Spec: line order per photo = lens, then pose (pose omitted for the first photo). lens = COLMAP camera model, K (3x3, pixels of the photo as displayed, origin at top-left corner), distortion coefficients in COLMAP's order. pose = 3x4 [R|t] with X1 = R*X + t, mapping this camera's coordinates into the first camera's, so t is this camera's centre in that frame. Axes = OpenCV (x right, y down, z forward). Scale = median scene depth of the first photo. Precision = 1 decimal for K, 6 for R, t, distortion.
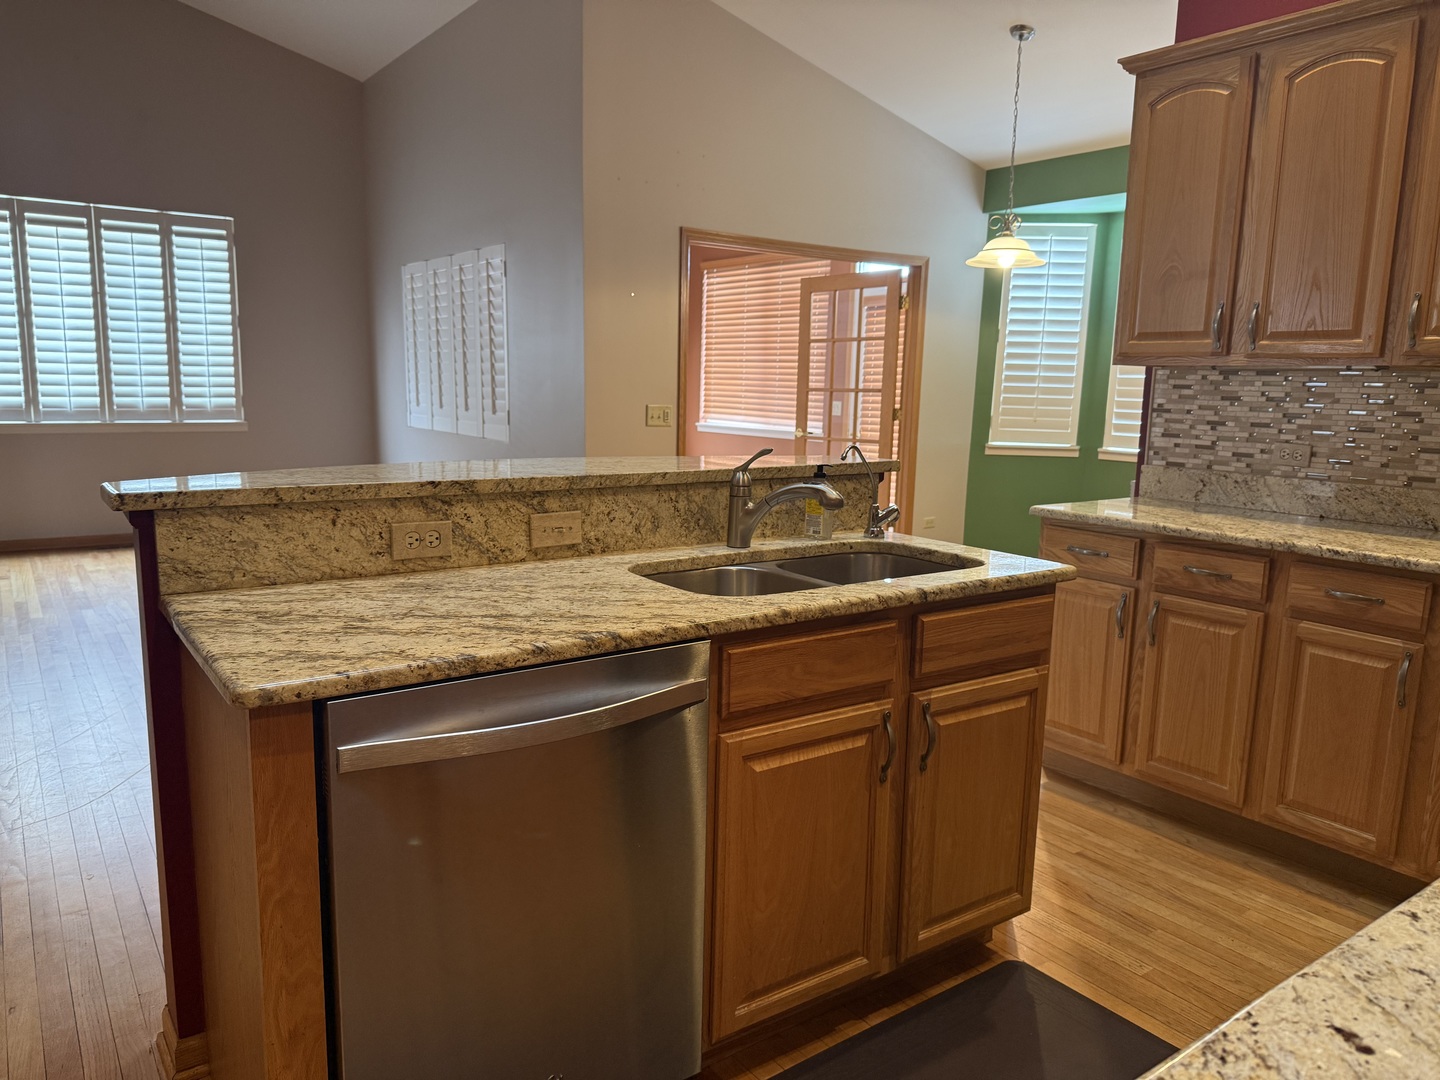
lens RADIAL K [[1023.2, 0, 718.1], [0, 1023.2, 541.2], [0, 0, 1]] dist [0.005777, 0.000450]
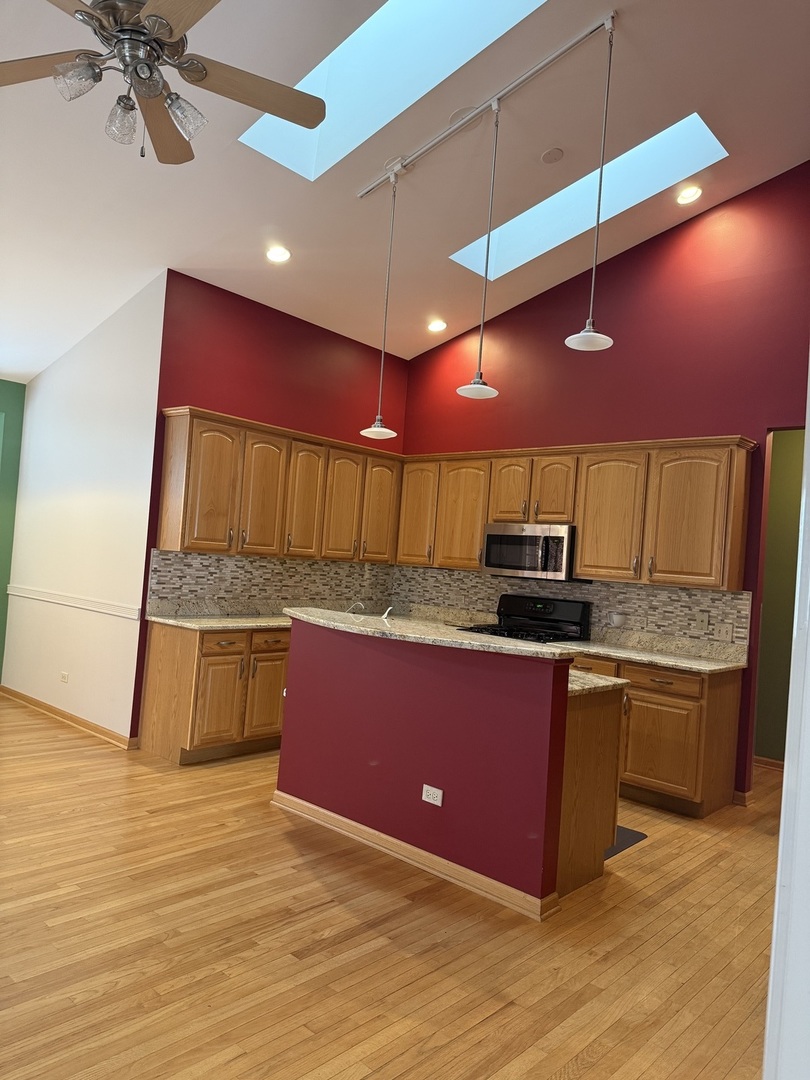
lens RADIAL K [[767.4, 0, 404.3], [0, 767.4, 541.1], [0, 0, 1]] dist [0.005777, 0.000450]
pose [[-0.212325, -0.012443, 0.977120, -1.167555], [0.084930, 0.995900, 0.031137, -0.200197], [-0.973501, 0.089598, -0.210398, 0.884465]]
